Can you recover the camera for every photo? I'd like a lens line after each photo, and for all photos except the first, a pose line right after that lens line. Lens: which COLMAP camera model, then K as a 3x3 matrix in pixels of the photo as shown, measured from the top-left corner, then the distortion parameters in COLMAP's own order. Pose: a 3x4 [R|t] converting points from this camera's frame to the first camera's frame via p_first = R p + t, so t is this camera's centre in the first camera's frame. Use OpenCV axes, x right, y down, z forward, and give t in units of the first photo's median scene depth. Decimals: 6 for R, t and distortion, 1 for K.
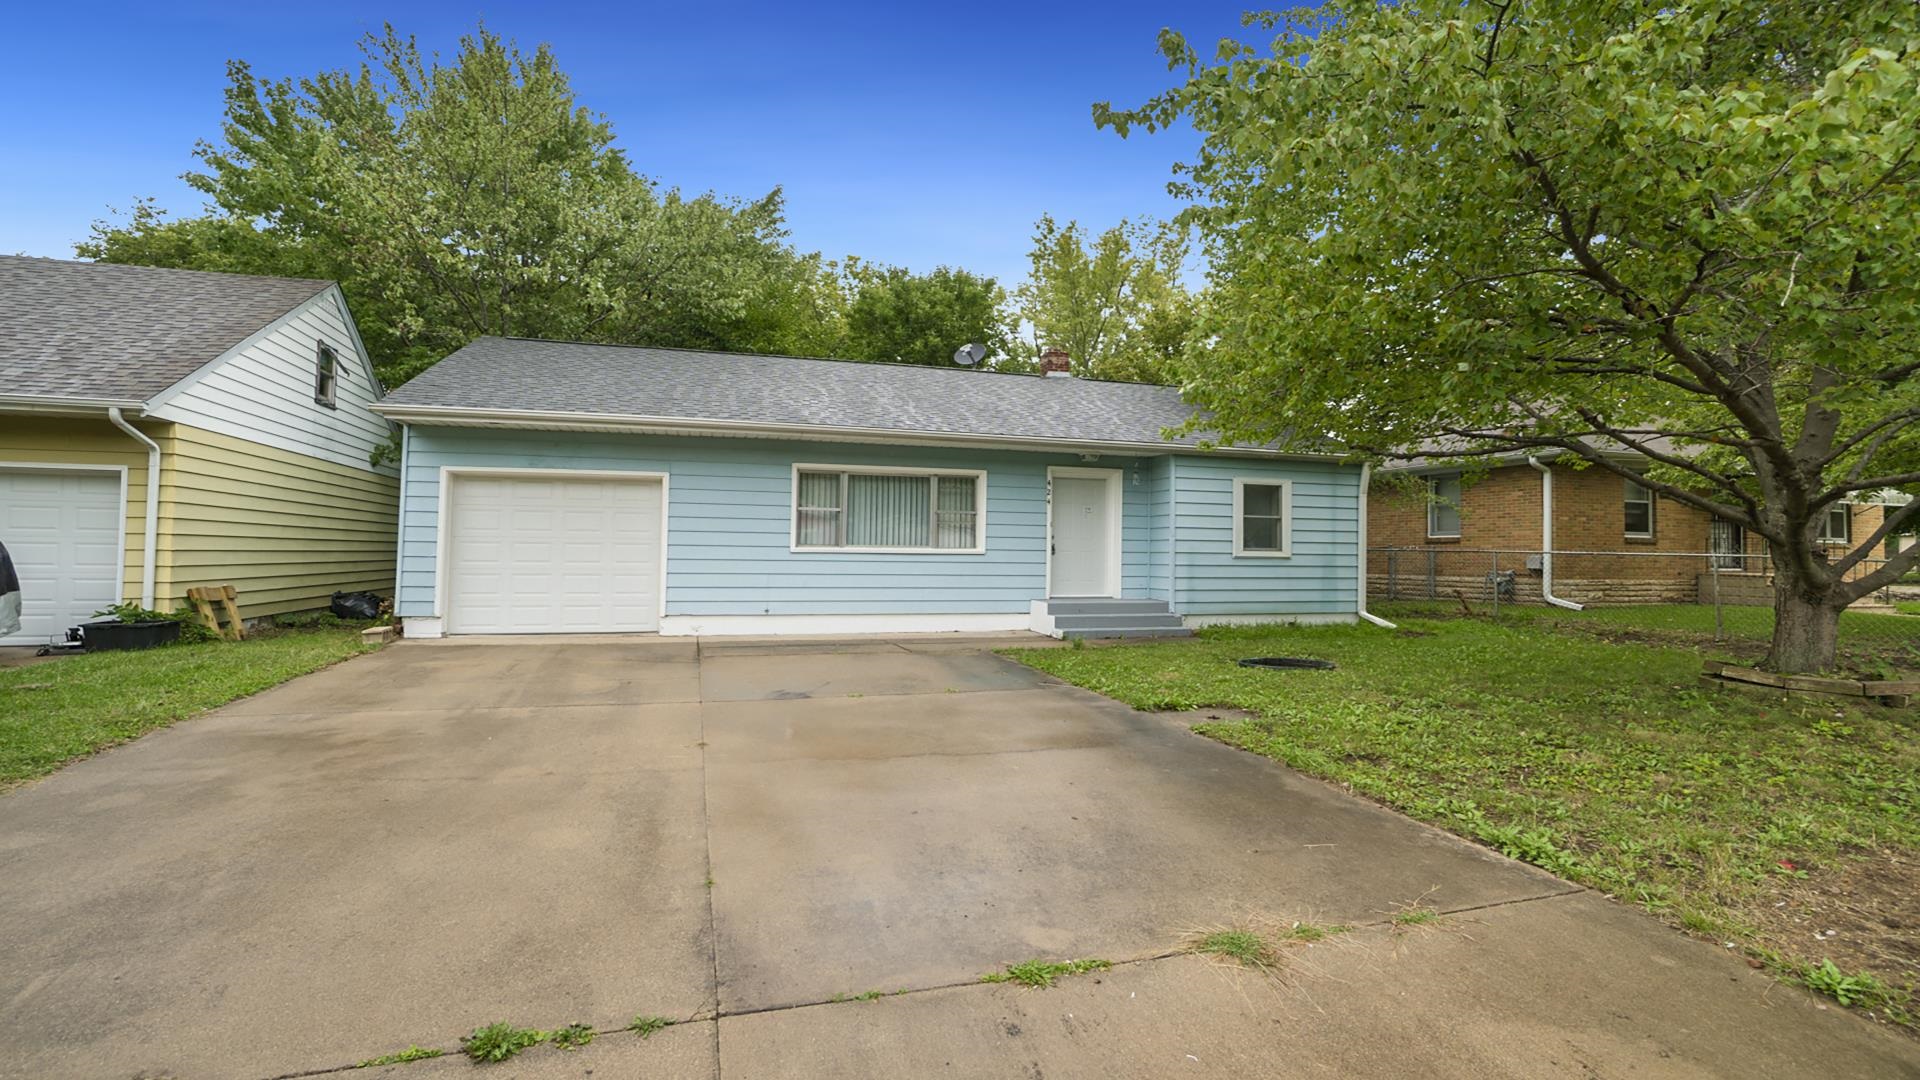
lens RADIAL K [[864.8, 0, 963.0], [0, 864.8, 534.8], [0, 0, 1]] dist [-0.044529, 0.008734]
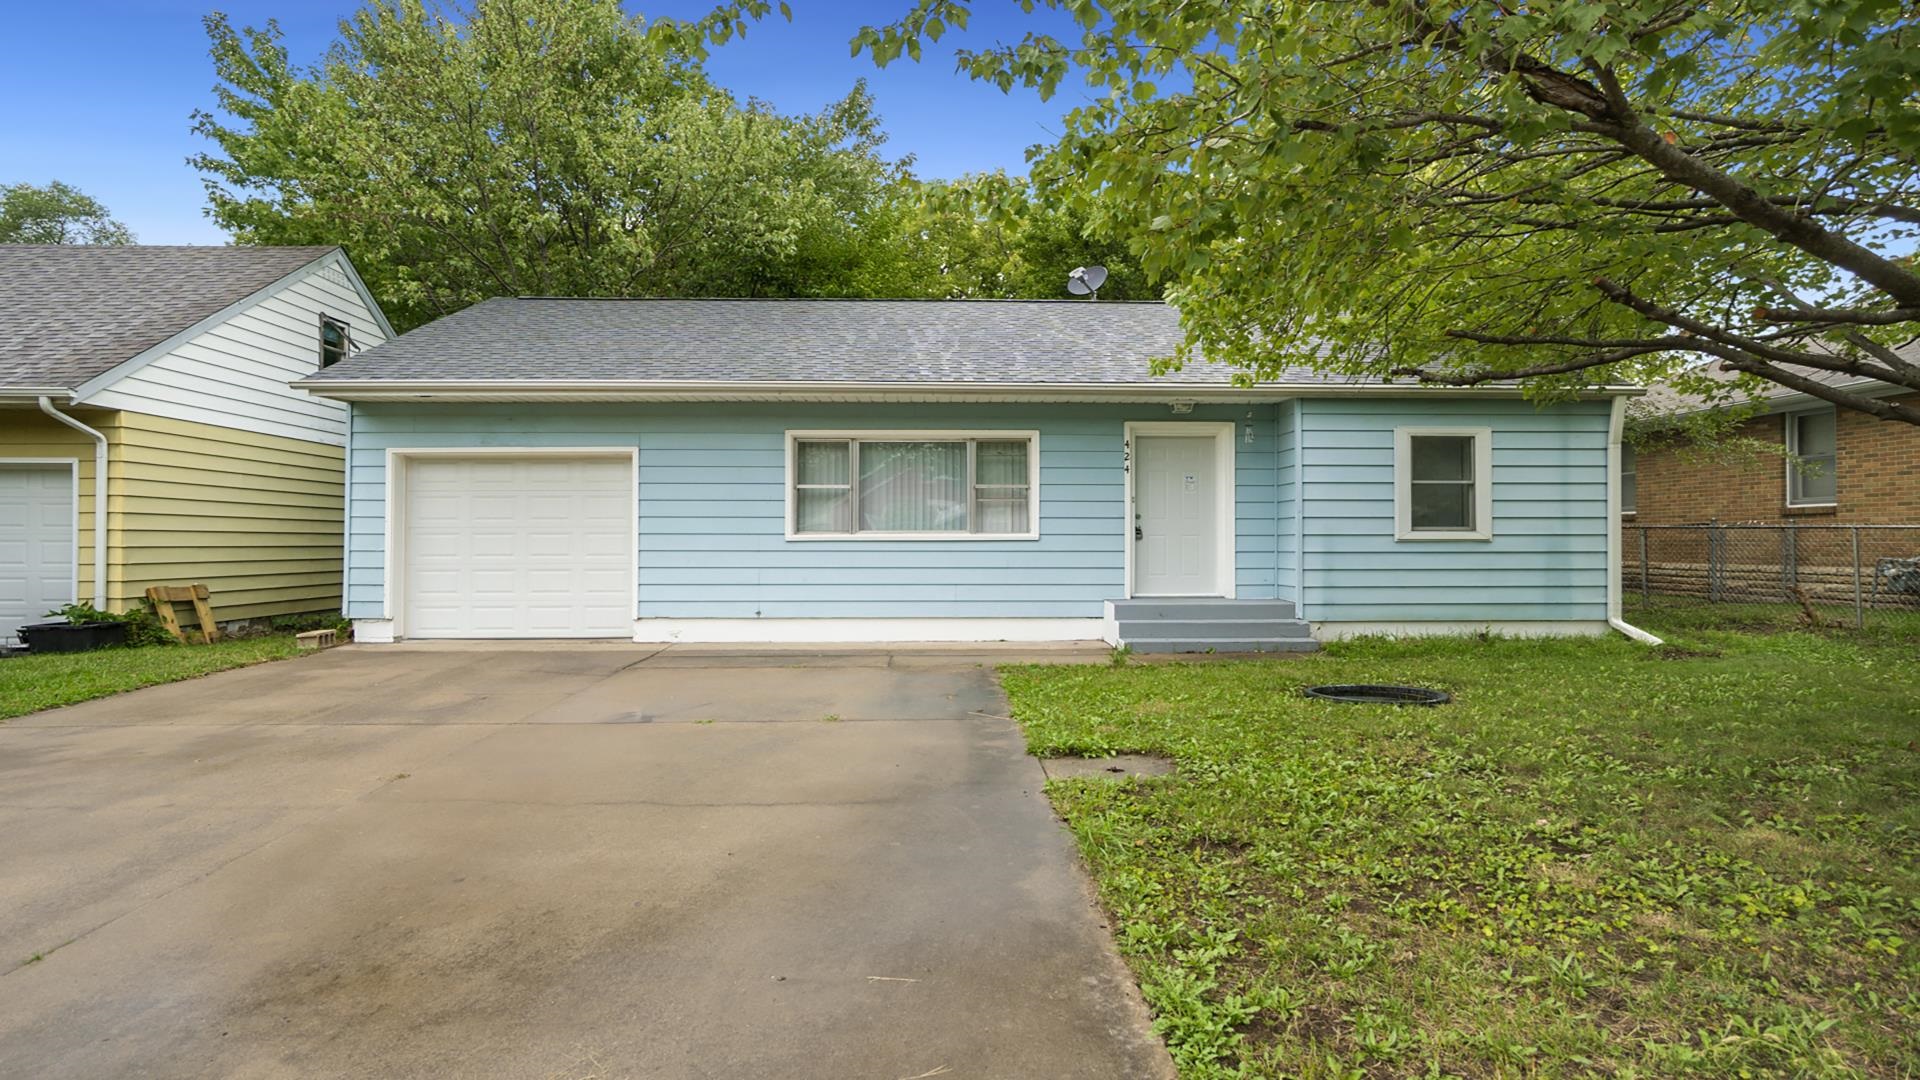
lens RADIAL K [[1066.5, 0, 960.9], [0, 1066.5, 547.9], [0, 0, 1]] dist [-0.008208, 0.000752]
pose [[0.967492, -0.010274, -0.252692, 0.196520], [0.017153, 0.999539, 0.025034, 0.004277], [0.252318, -0.028555, 0.967223, 0.068118]]
